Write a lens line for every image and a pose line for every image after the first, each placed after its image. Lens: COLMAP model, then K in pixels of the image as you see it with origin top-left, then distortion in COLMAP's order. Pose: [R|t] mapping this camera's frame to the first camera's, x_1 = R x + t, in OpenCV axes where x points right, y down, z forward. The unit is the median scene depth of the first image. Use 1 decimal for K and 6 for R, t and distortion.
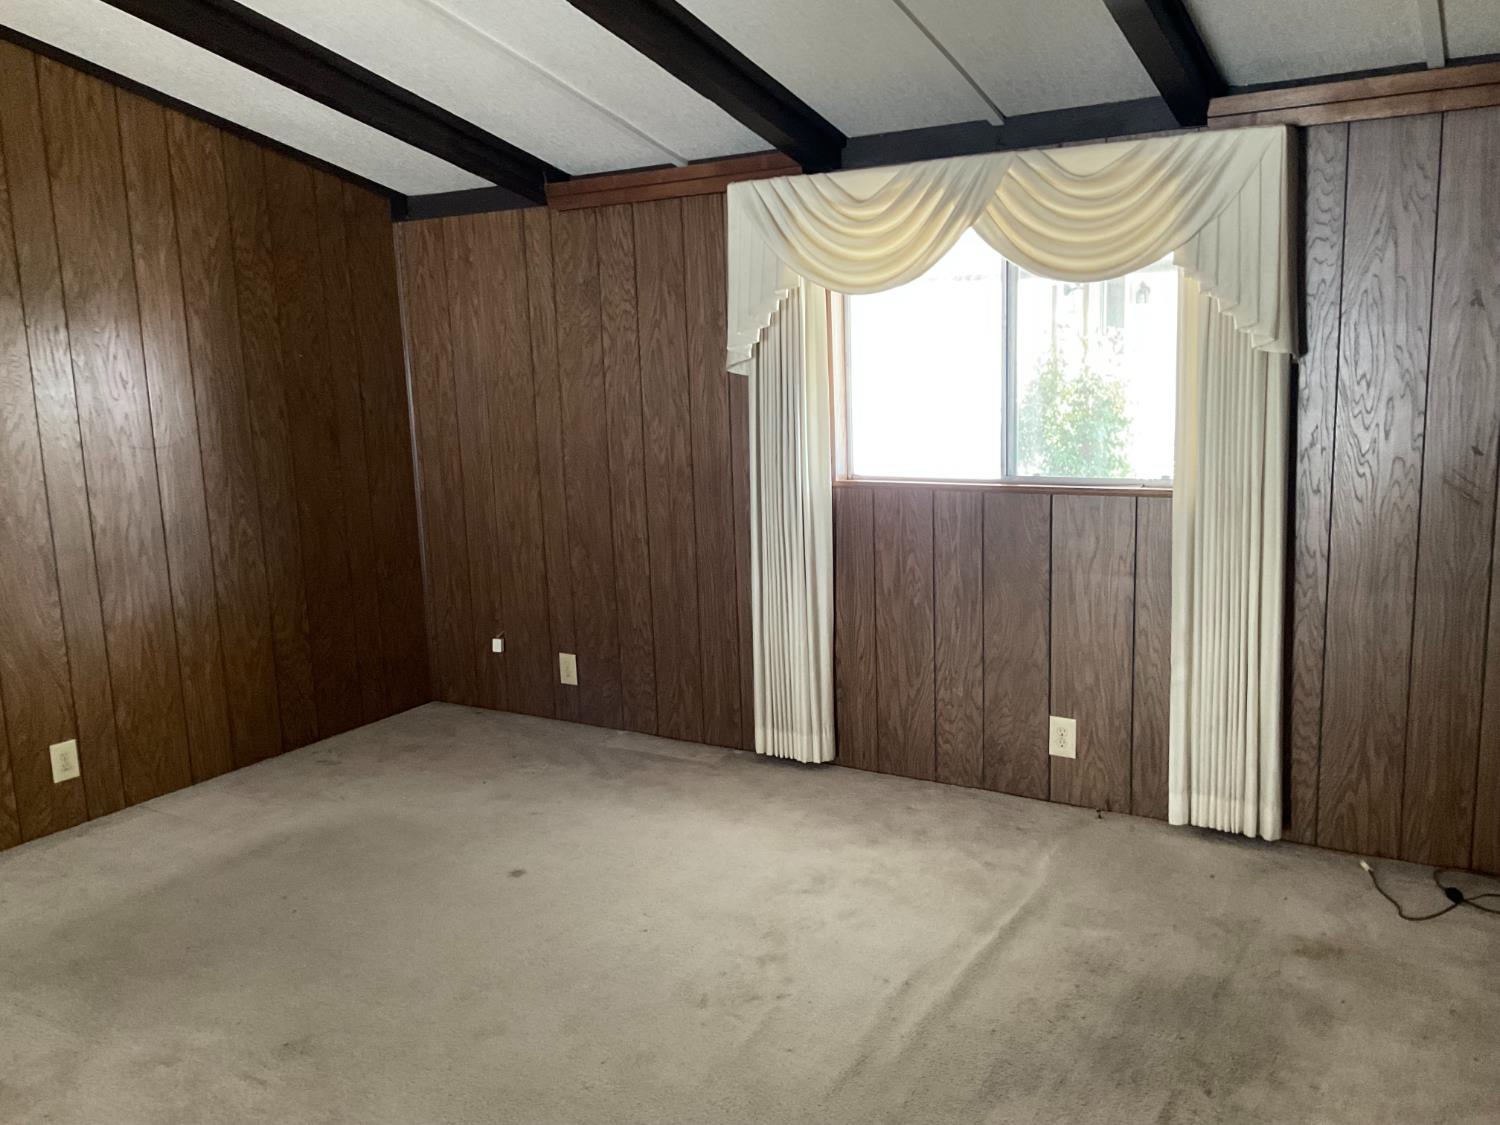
lens RADIAL K [[1235.8, 0, 747.1], [0, 1235.8, 556.8], [0, 0, 1]] dist [0.065524, -0.132972]
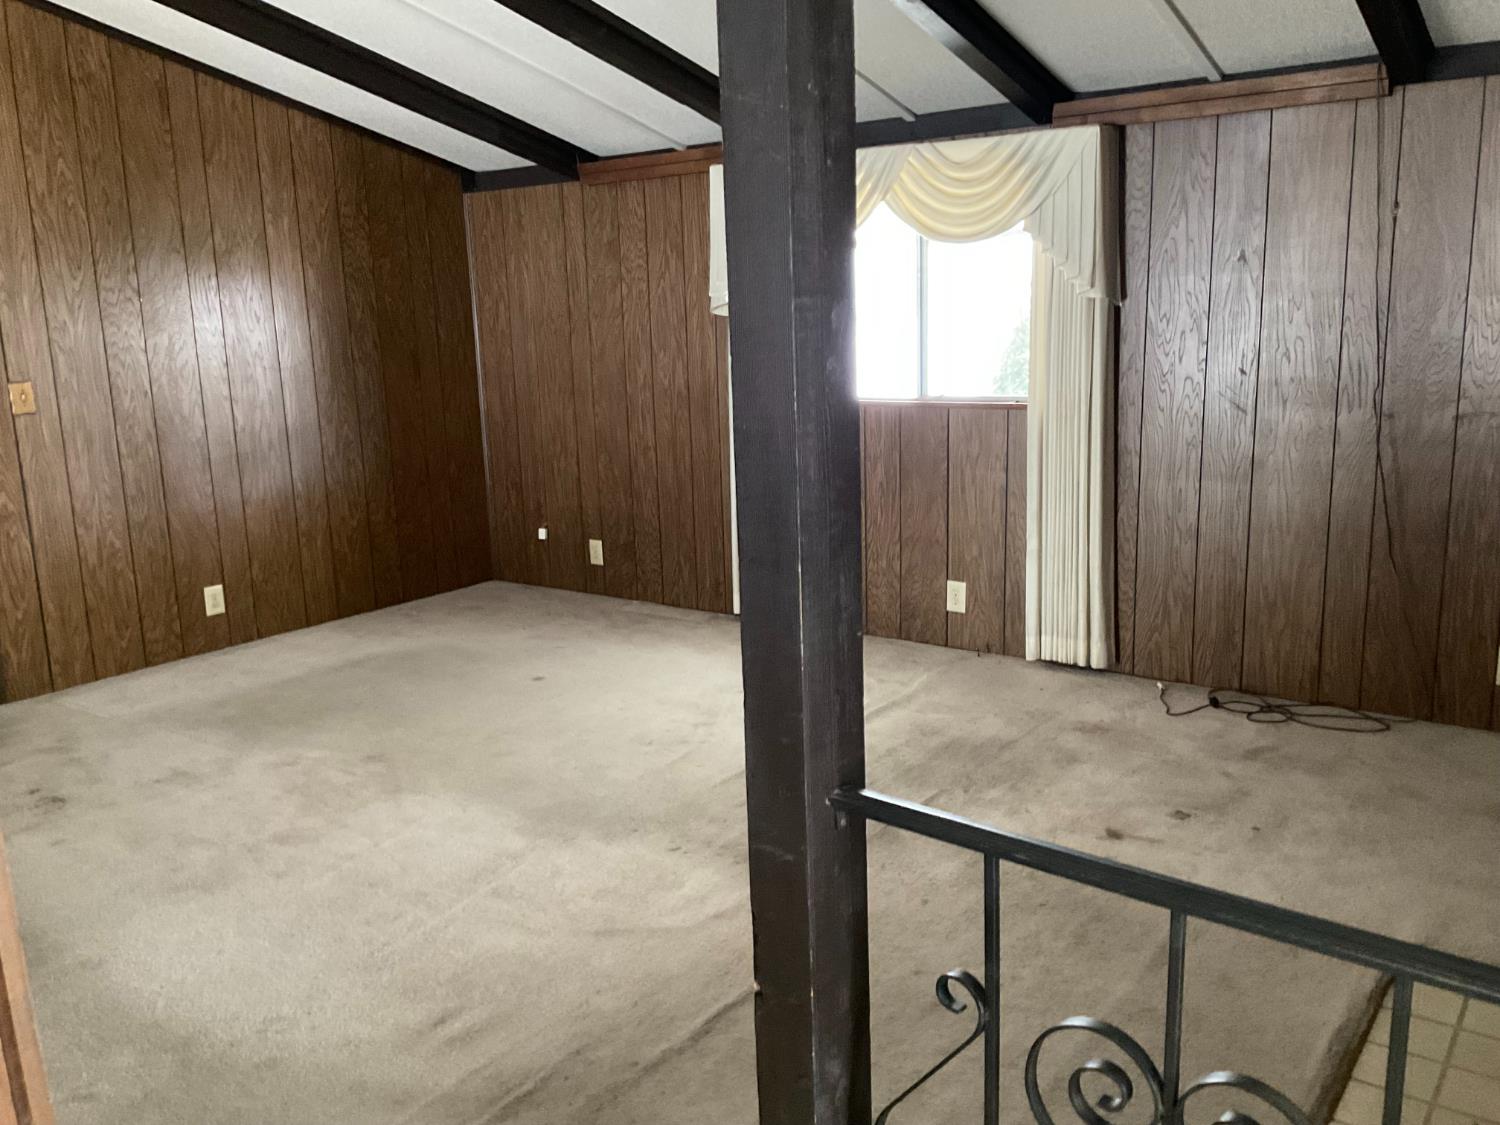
lens RADIAL K [[1235.8, 0, 748.0], [0, 1235.8, 565.4], [0, 0, 1]] dist [0.065524, -0.132972]
pose [[0.996896, 0.021042, -0.075868, 0.131798], [-0.018013, 0.999022, 0.040391, 0.062876], [0.076644, -0.038899, 0.996299, -0.304656]]
